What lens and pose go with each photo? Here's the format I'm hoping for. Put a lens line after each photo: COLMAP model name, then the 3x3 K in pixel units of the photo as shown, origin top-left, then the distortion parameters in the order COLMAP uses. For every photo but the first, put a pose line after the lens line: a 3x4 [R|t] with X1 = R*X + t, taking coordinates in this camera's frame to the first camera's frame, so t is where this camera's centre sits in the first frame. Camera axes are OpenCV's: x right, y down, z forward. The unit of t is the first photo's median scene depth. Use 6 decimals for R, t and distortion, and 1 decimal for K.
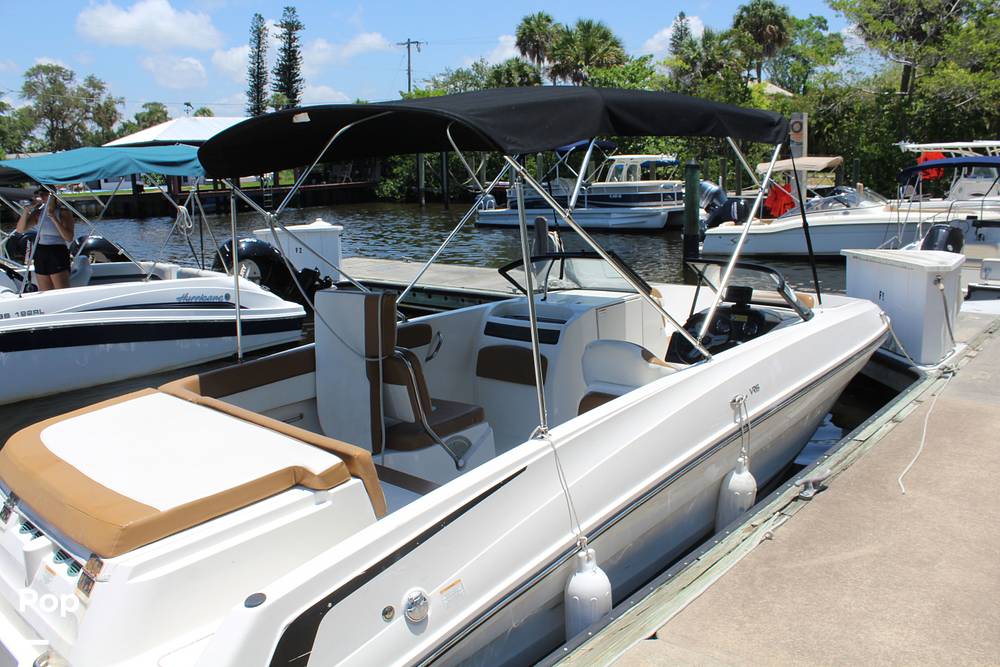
lens RADIAL K [[821.4, 0, 506.0], [0, 821.4, 367.2], [0, 0, 1]] dist [-0.174466, 0.136889]
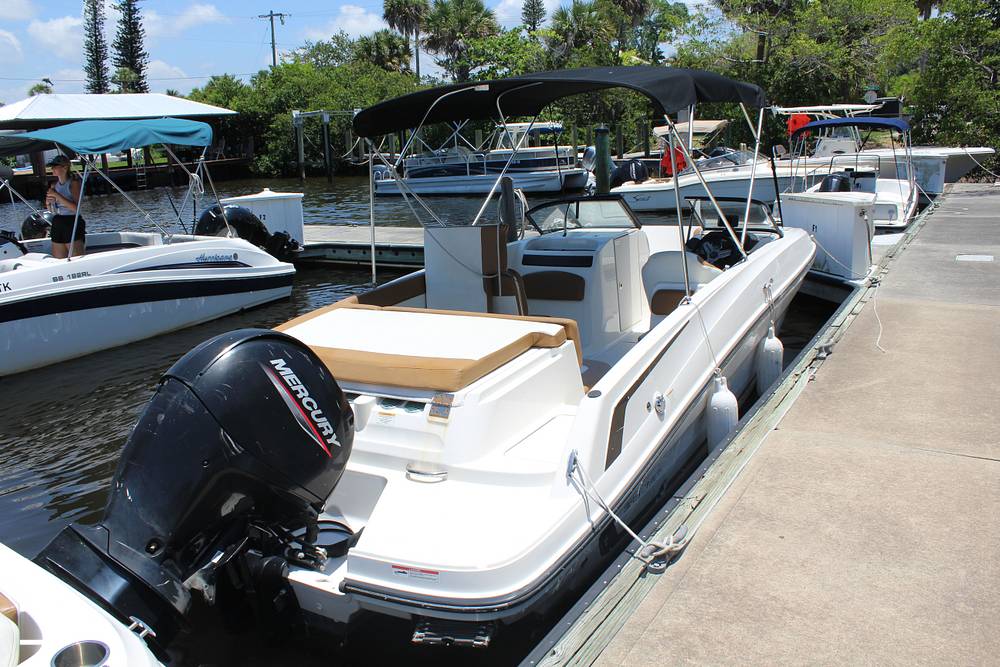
lens RADIAL K [[821.4, 0, 506.0], [0, 821.4, 367.2], [0, 0, 1]] dist [-0.174466, 0.136889]
pose [[0.984188, -0.063254, 0.165448, -0.075200], [0.057656, 0.997597, 0.038424, 0.017021], [-0.167481, -0.028277, 0.985470, -0.055771]]
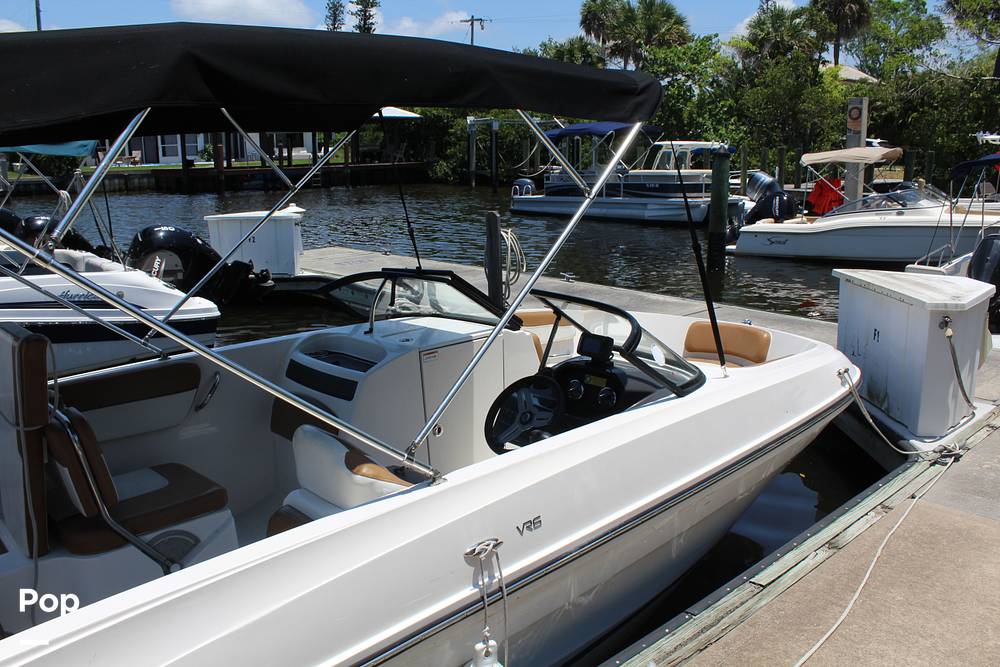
lens RADIAL K [[828.6, 0, 497.1], [0, 828.6, 365.1], [0, 0, 1]] dist [-0.182777, 0.147242]
pose [[0.994248, 0.046008, -0.096713, 0.063656], [-0.044459, 0.998847, 0.018113, -0.019393], [0.097435, -0.013709, 0.995147, 0.073354]]
